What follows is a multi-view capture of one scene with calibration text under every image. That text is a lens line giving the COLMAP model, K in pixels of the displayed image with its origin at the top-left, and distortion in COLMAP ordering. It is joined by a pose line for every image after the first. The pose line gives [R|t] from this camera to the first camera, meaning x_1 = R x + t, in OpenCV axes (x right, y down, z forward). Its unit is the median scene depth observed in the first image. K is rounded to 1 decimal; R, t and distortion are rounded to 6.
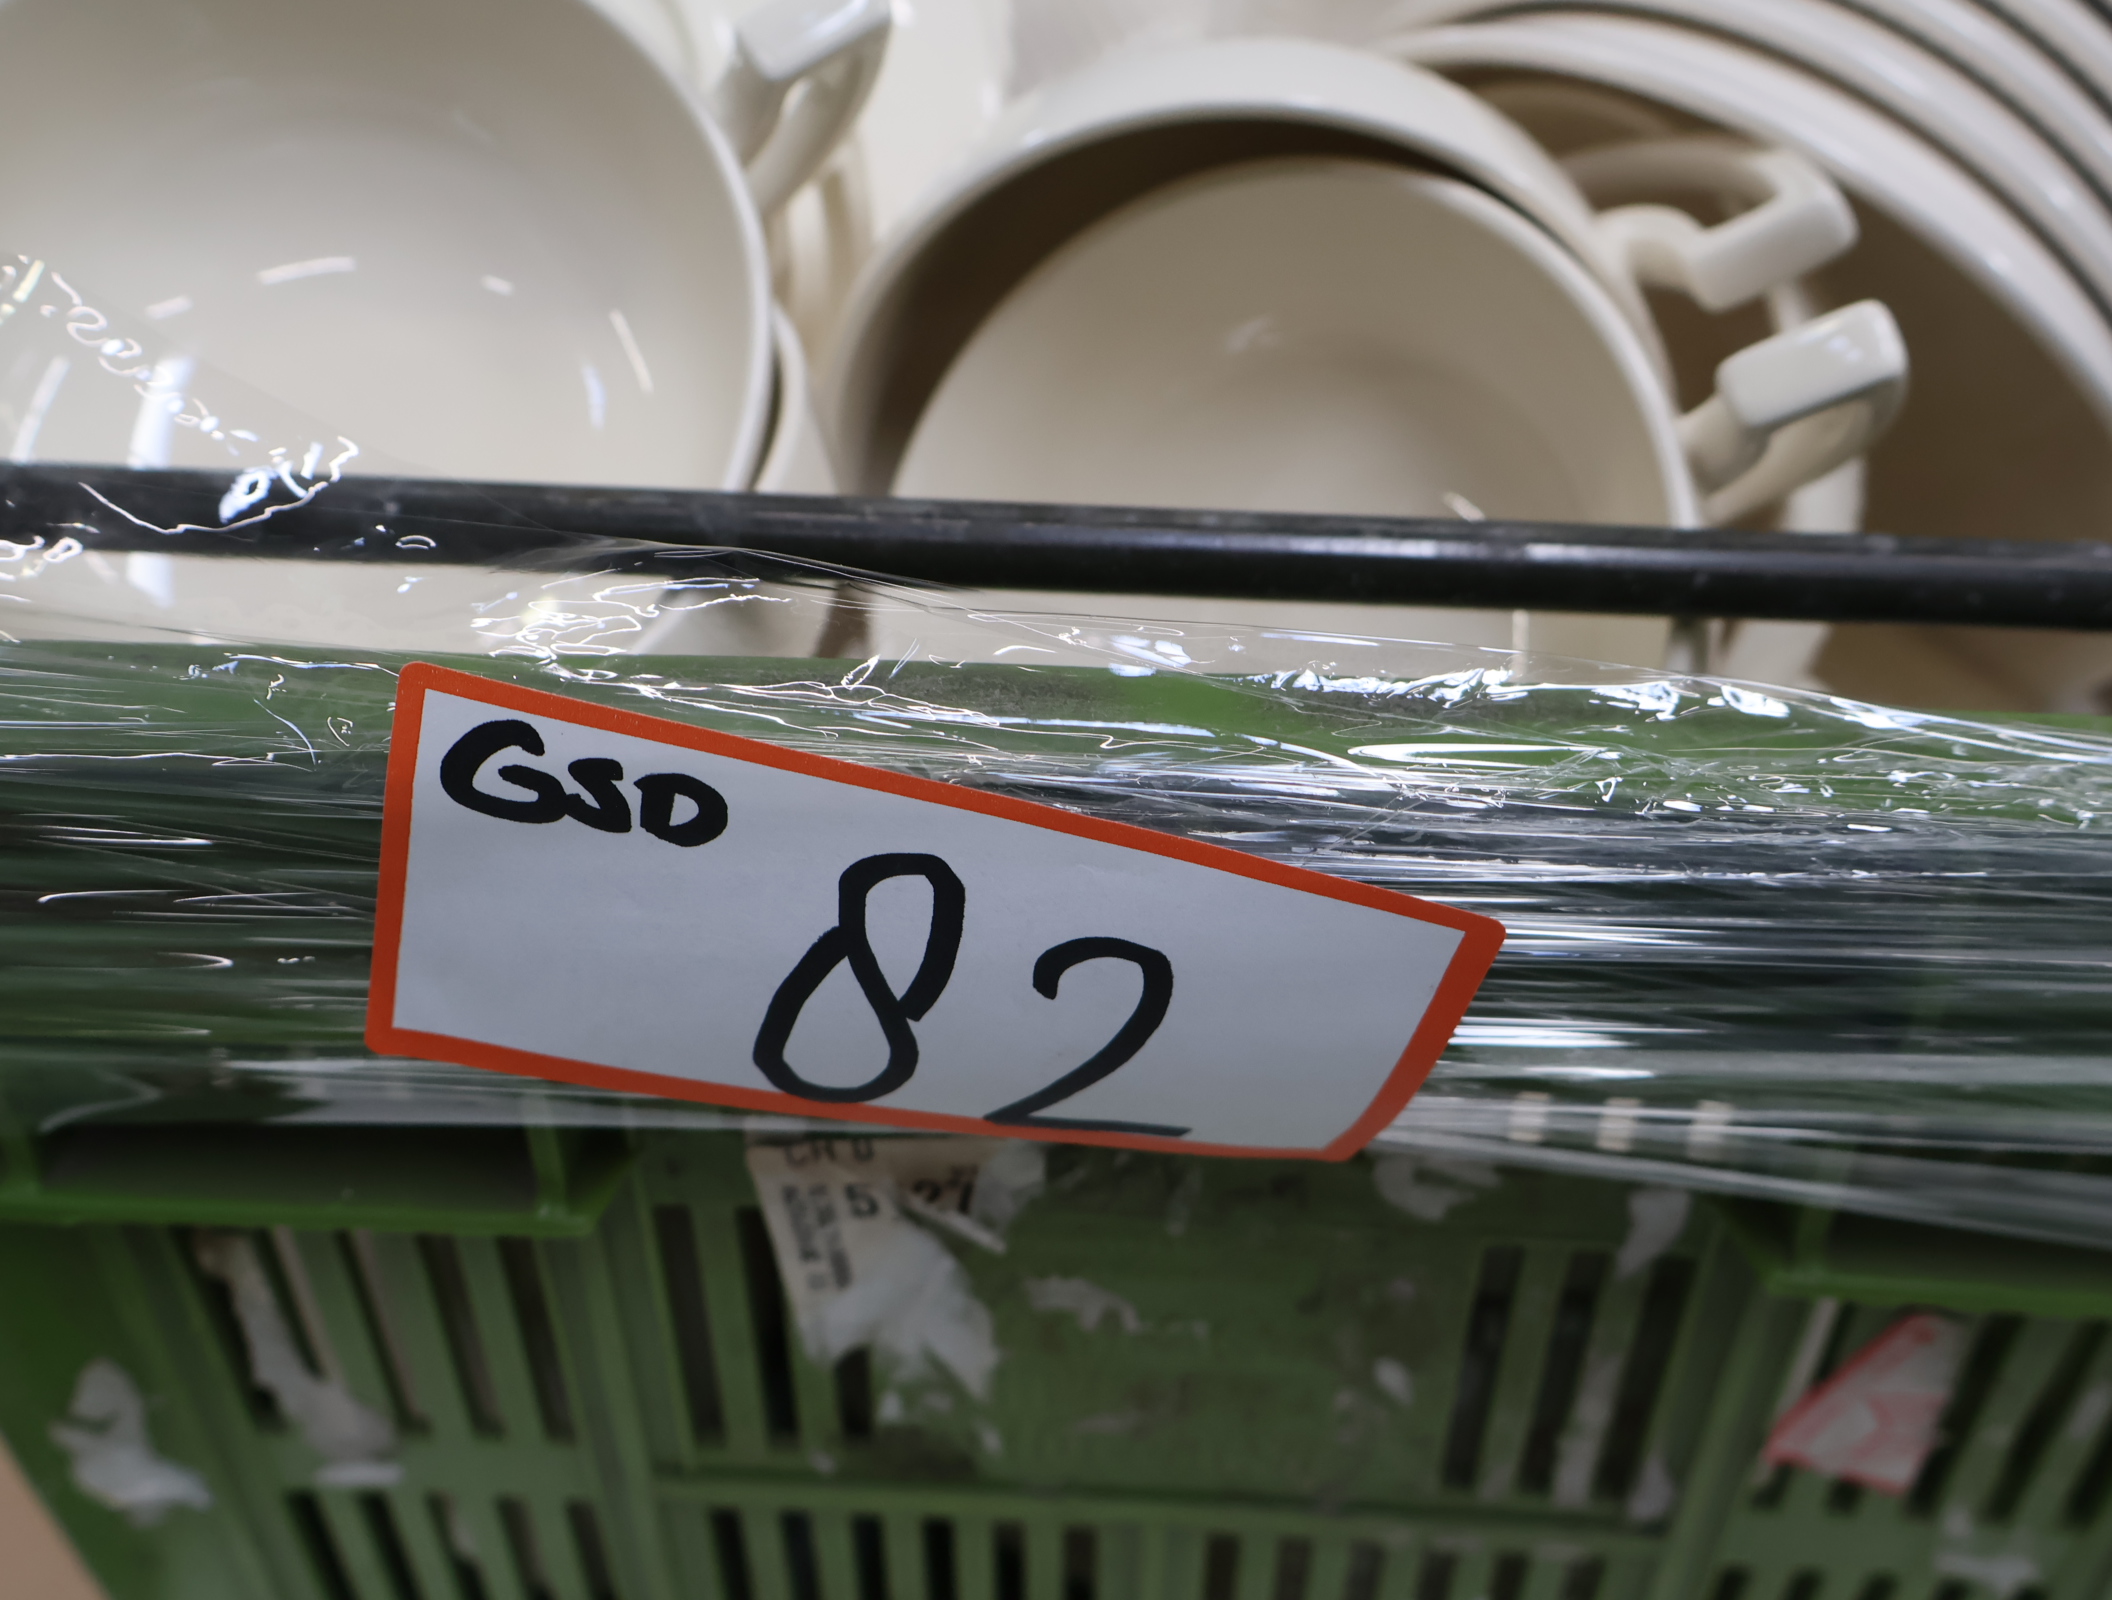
lens RADIAL K [[2141.4, 0, 1057.5], [0, 2141.4, 803.8], [0, 0, 1]] dist [0.014221, 0.000000]
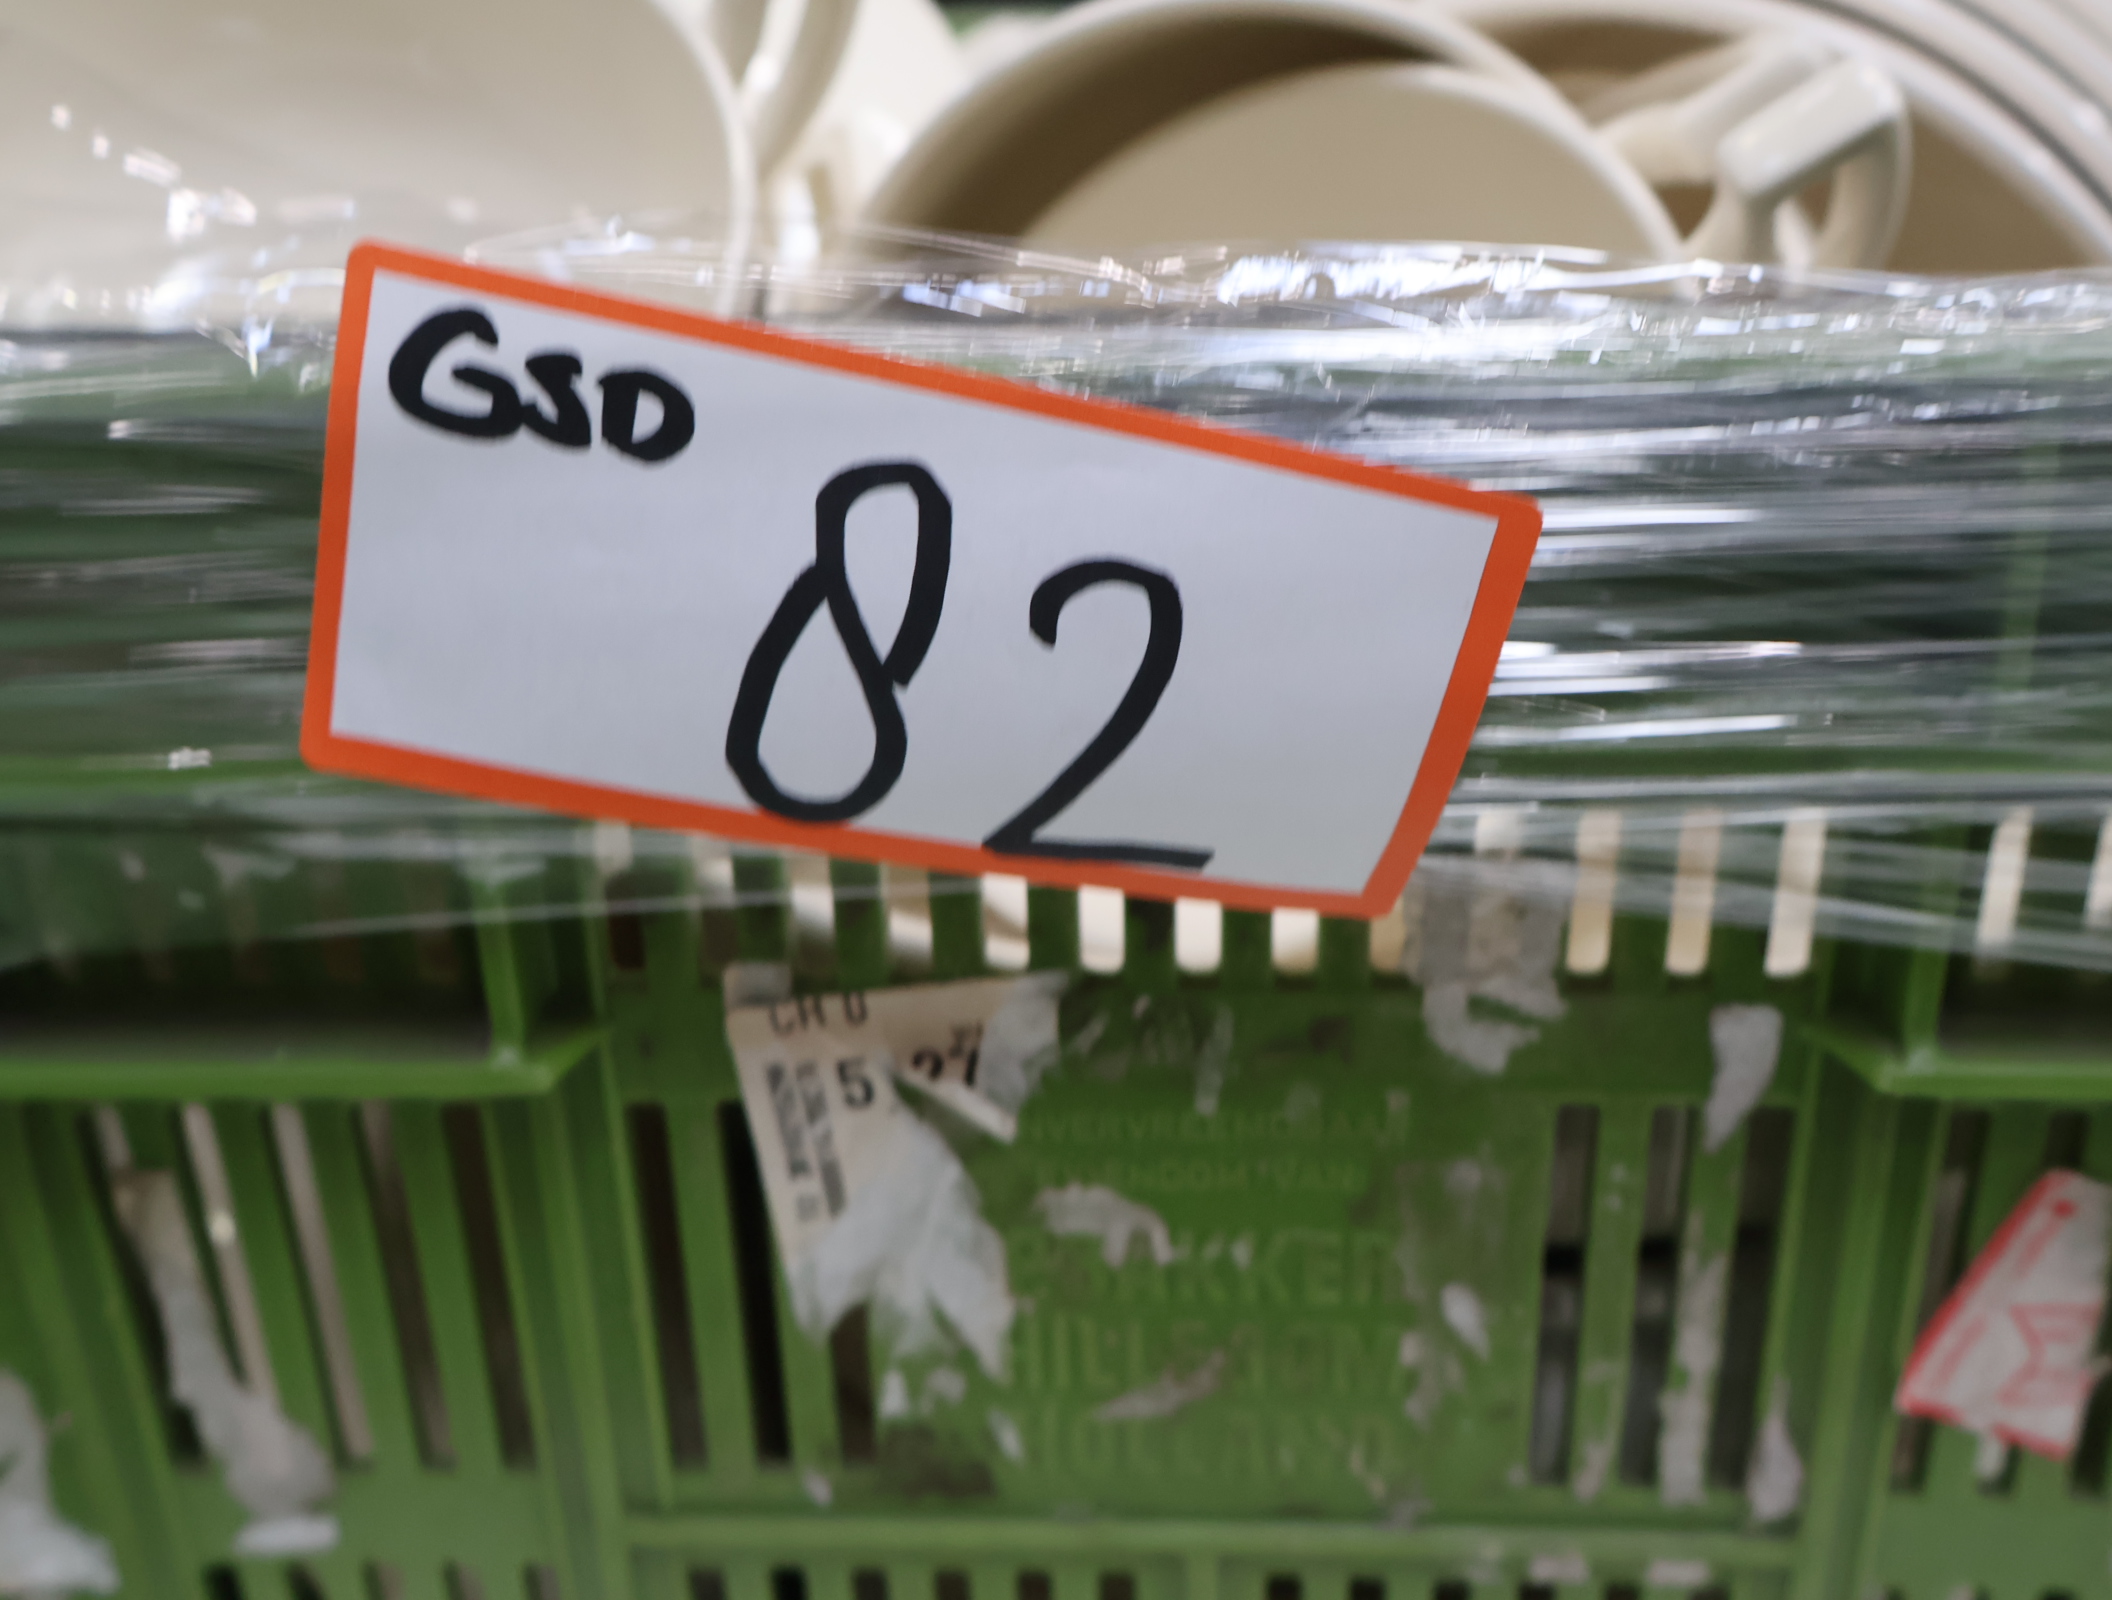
lens RADIAL K [[2141.4, 0, 1055.0], [0, 2141.4, 799.2], [0, 0, 1]] dist [0.014221, 0.000000]
pose [[0.999411, -0.033655, -0.006725, 0.002243], [0.030995, 0.969220, -0.244239, 0.280886], [0.014738, 0.243887, 0.969692, 0.098251]]
